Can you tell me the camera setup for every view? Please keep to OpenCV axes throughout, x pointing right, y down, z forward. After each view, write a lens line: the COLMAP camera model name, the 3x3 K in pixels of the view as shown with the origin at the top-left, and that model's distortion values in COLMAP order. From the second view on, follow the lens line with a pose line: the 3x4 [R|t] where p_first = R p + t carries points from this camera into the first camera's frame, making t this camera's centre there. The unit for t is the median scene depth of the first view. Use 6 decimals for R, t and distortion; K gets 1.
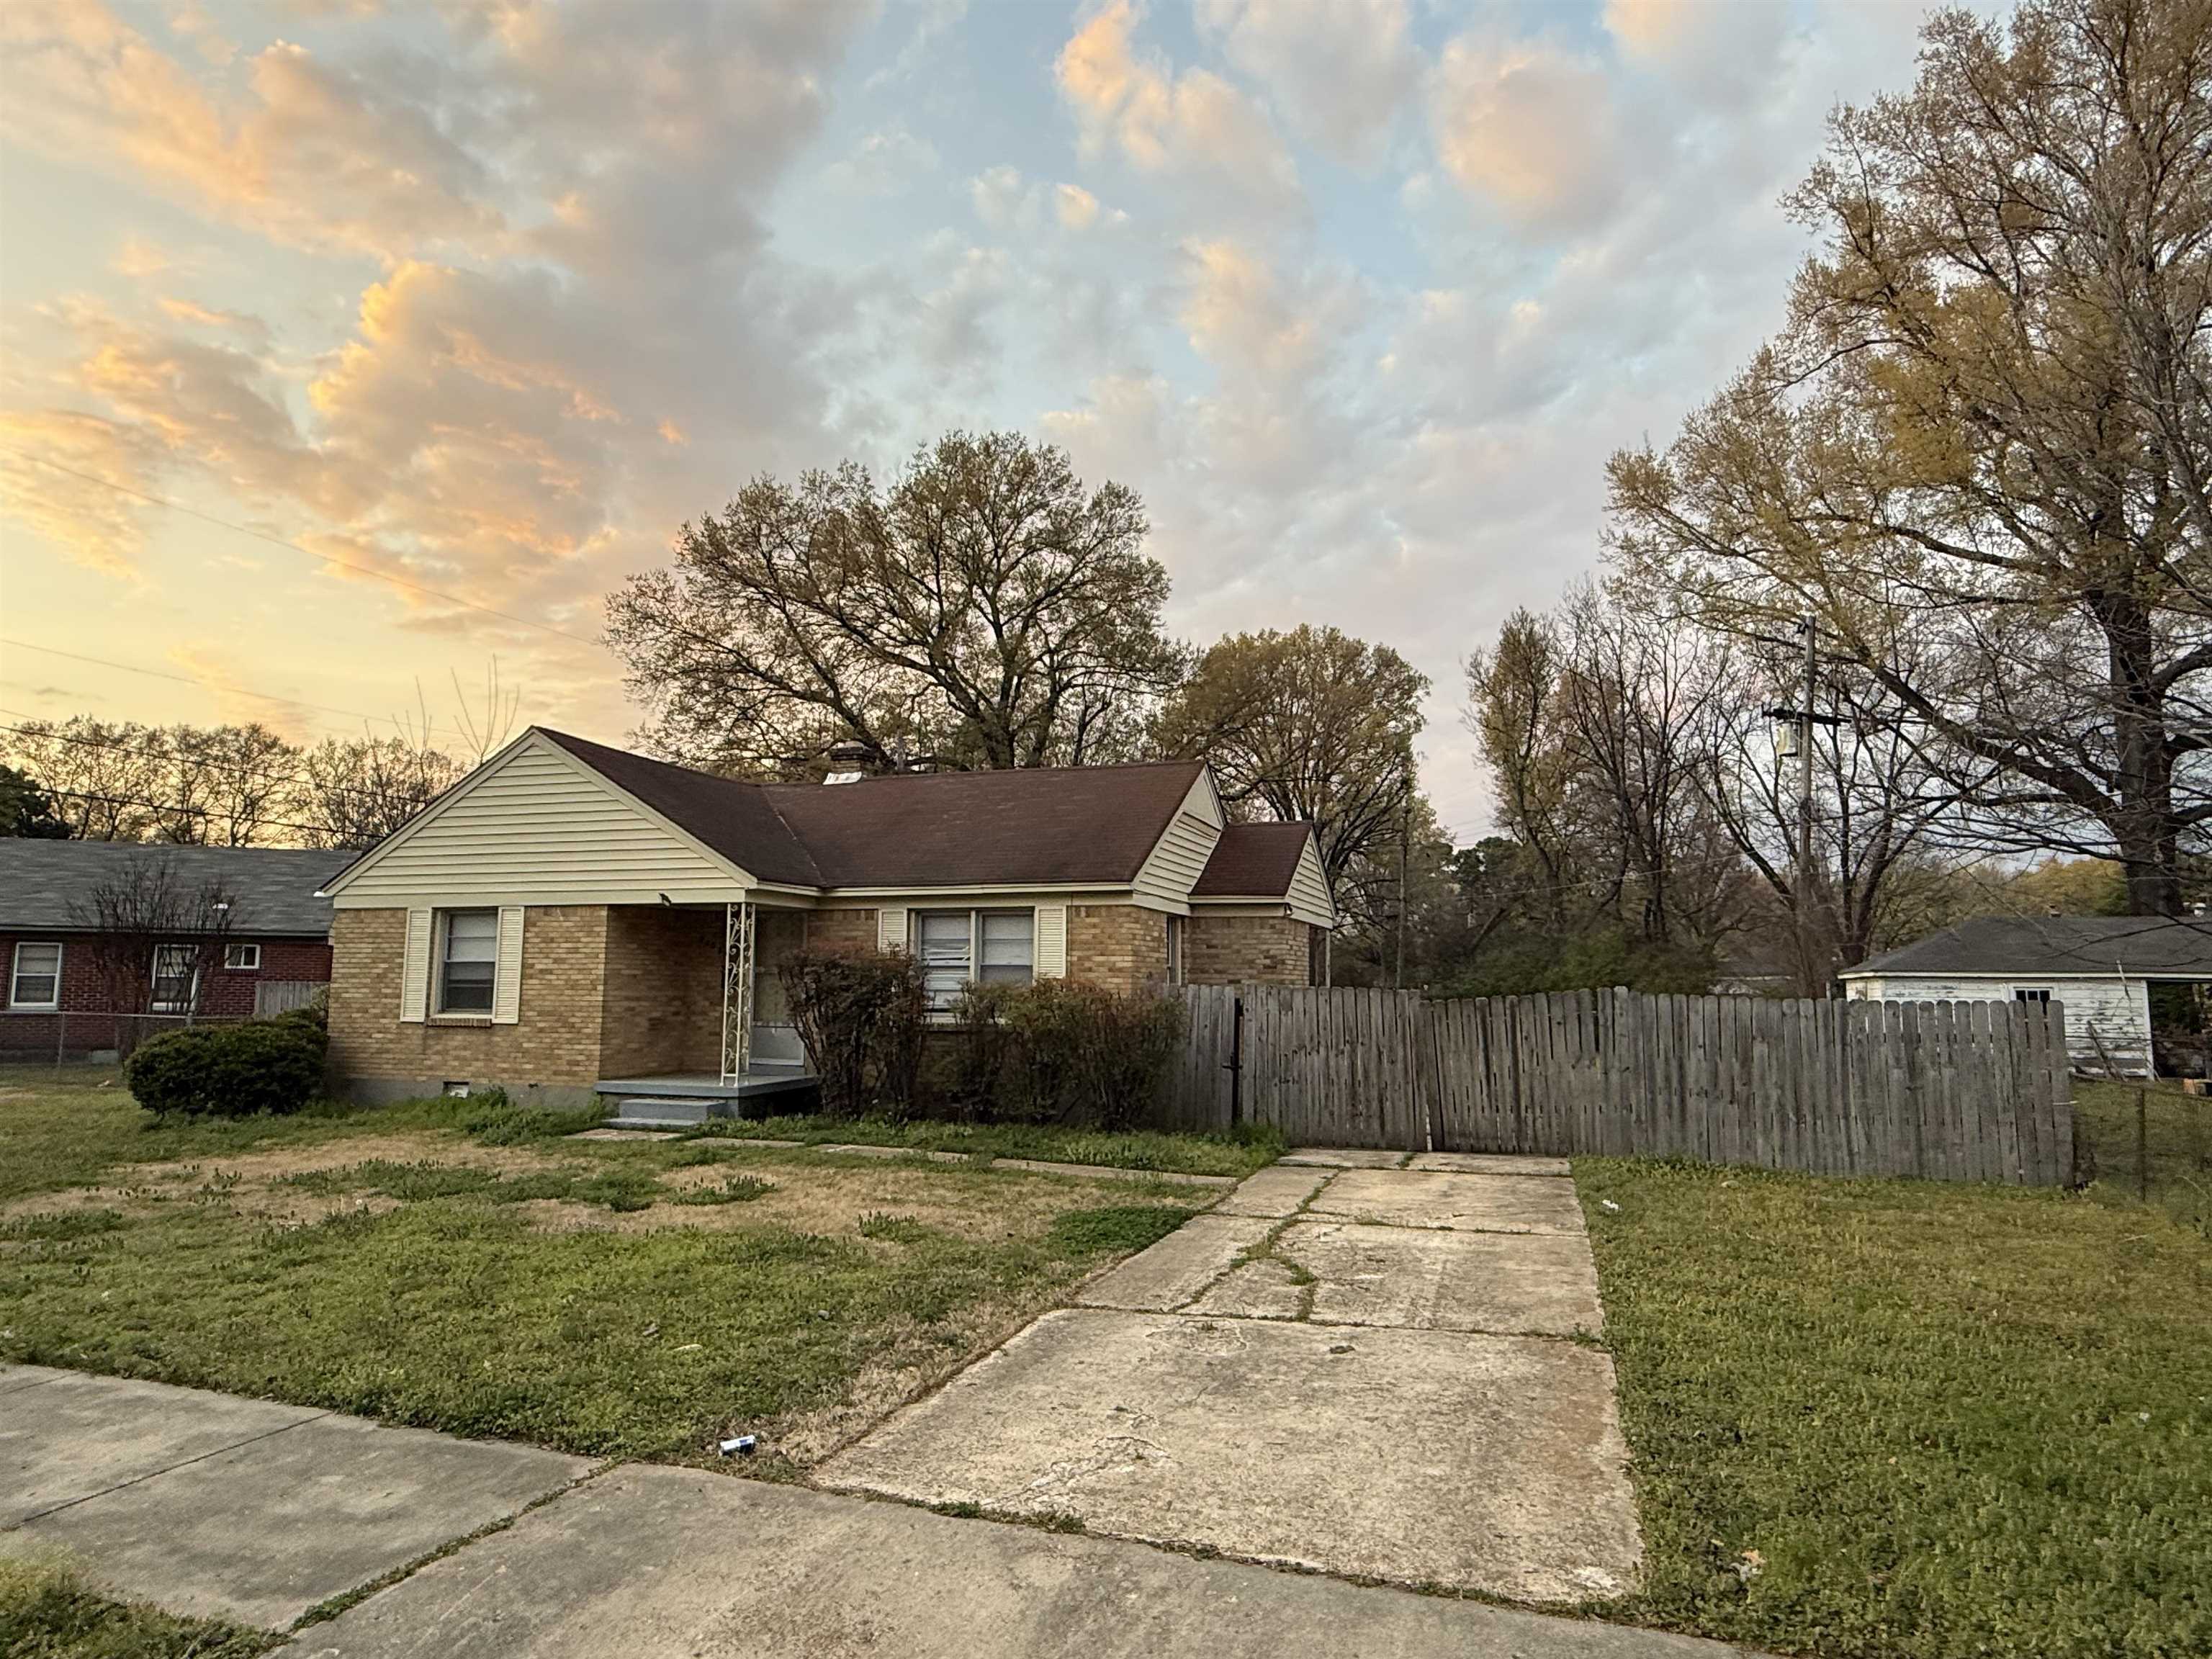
lens RADIAL K [[1296.9, 0, 1106.0], [0, 1296.9, 829.5], [0, 0, 1]] dist [0.000247, -0.000399]
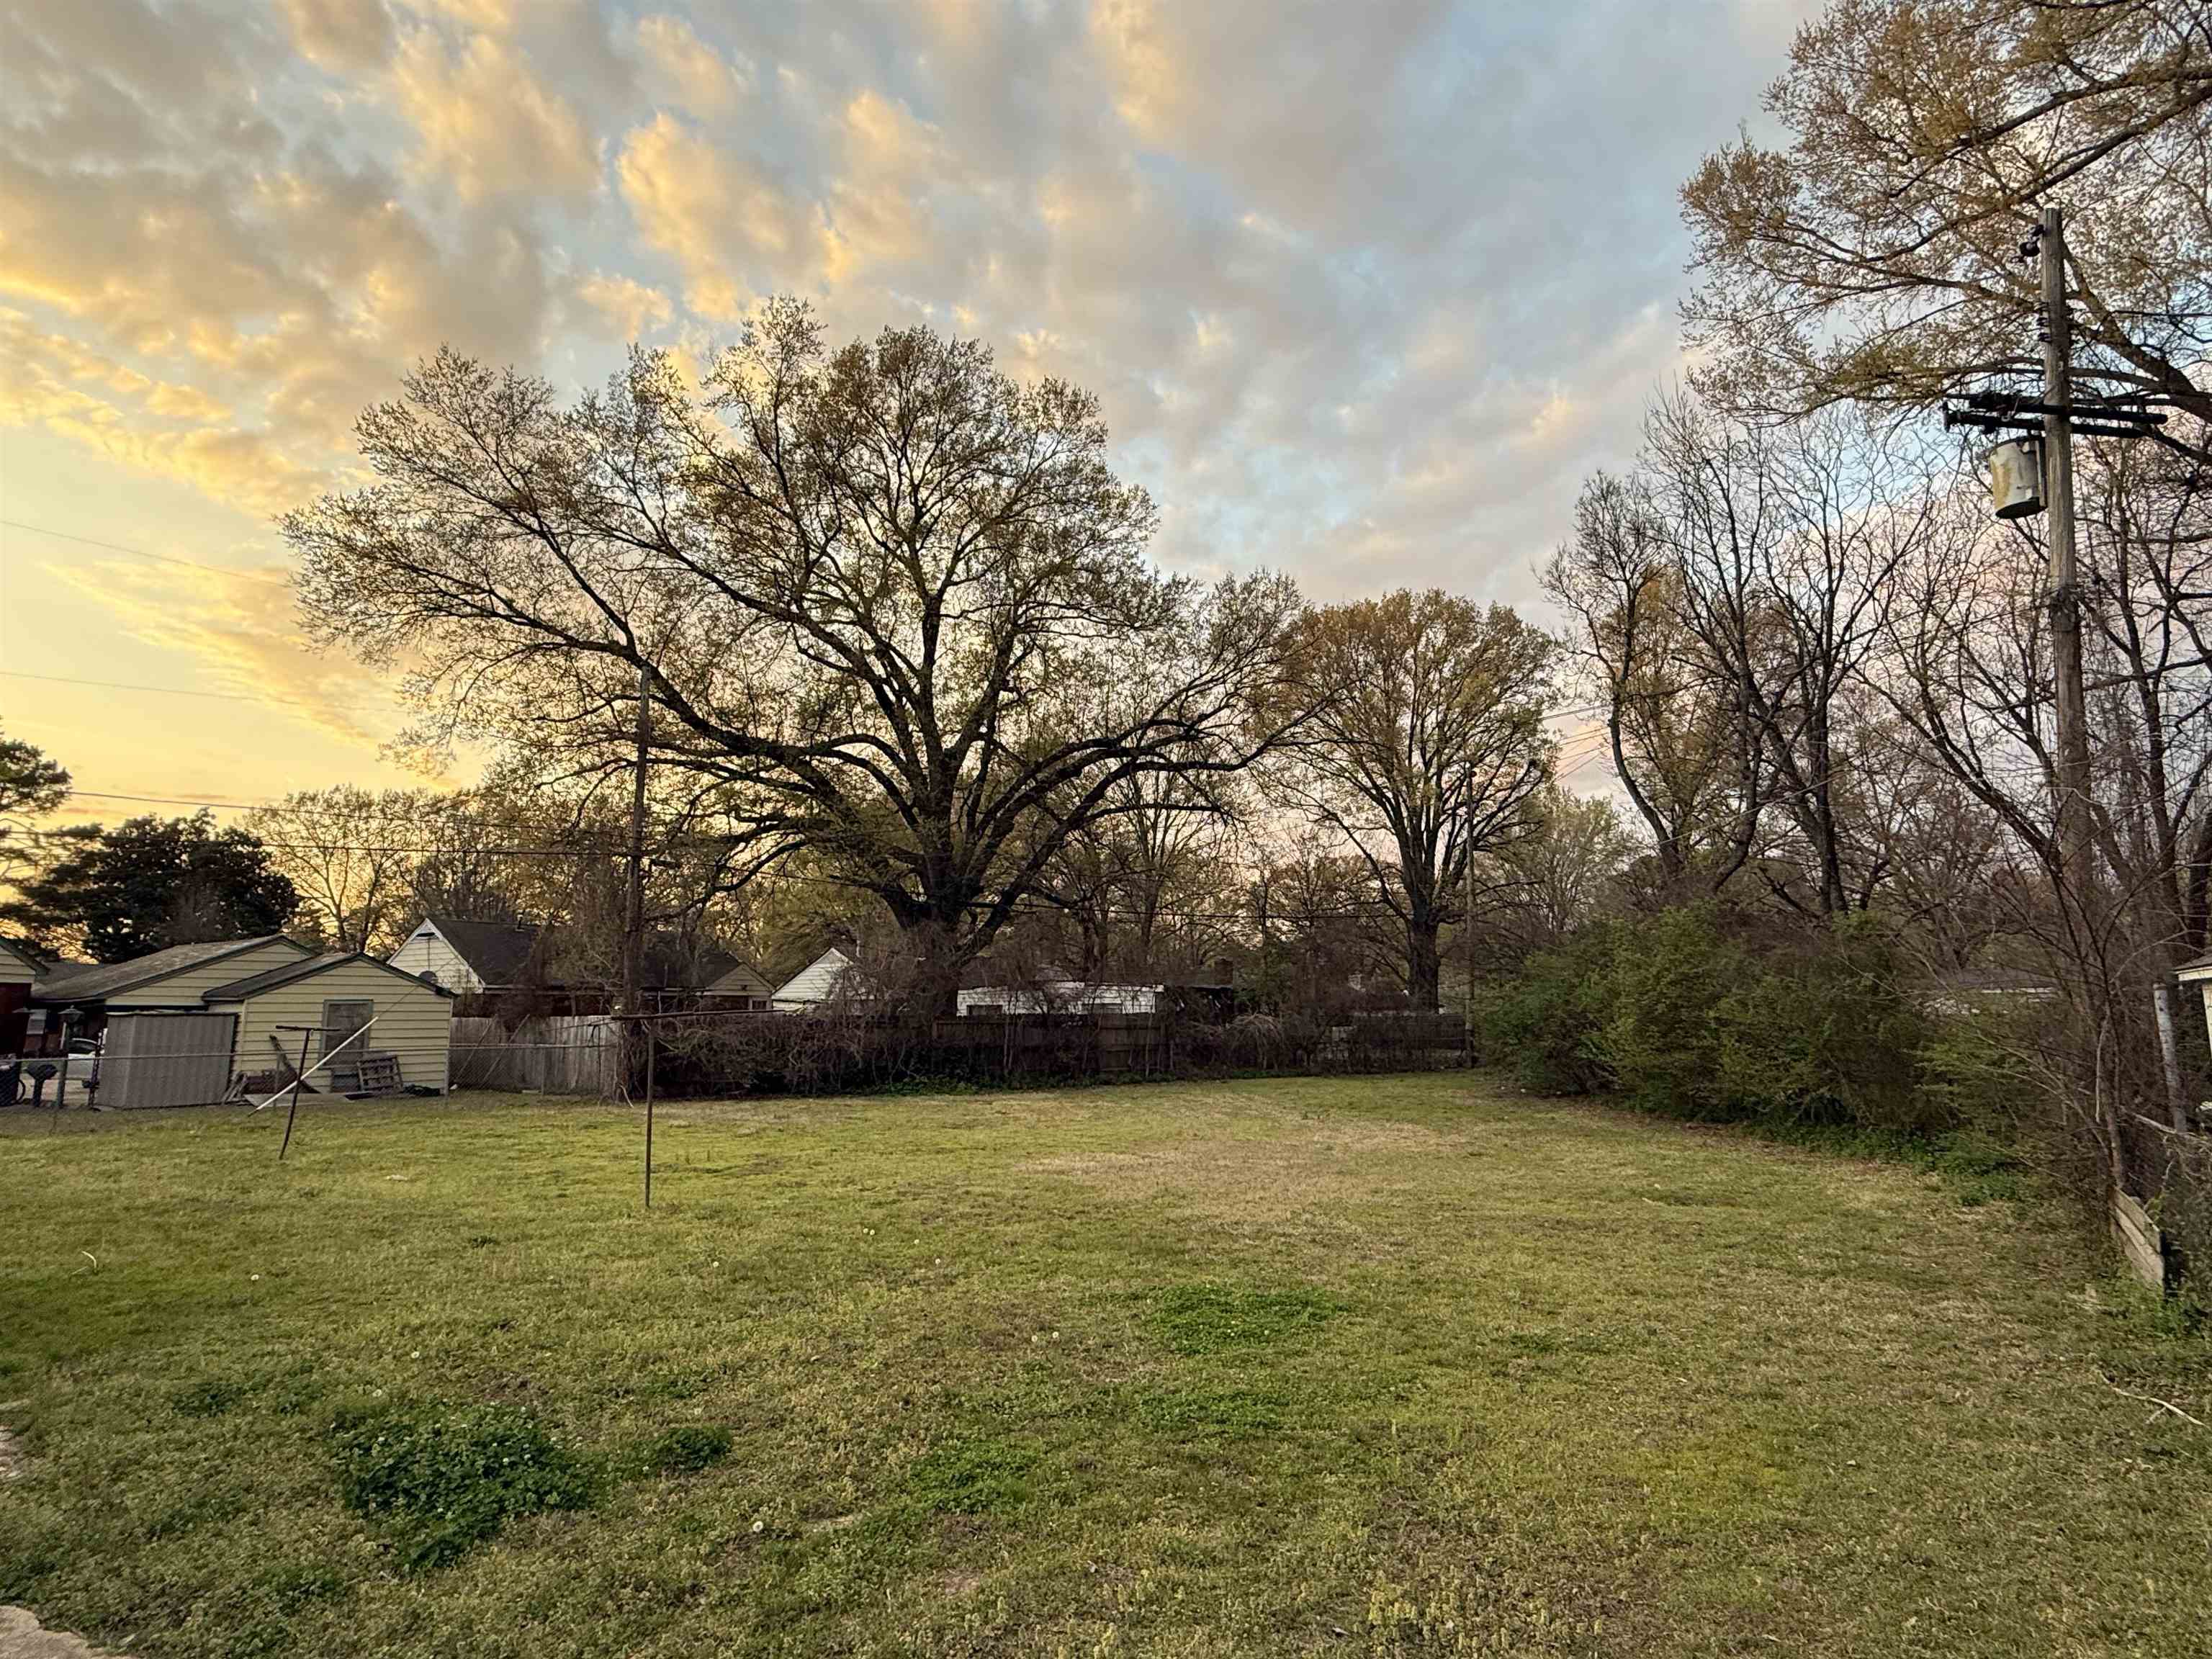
lens RADIAL K [[1173.9, 0, 1109.8], [0, 1173.9, 820.1], [0, 0, 1]] dist [0.003228, 0.000286]
pose [[0.979426, -0.044069, -0.196935, 0.577588], [0.035688, 0.998308, -0.045909, 0.129600], [0.198625, 0.037937, 0.979341, 1.061695]]
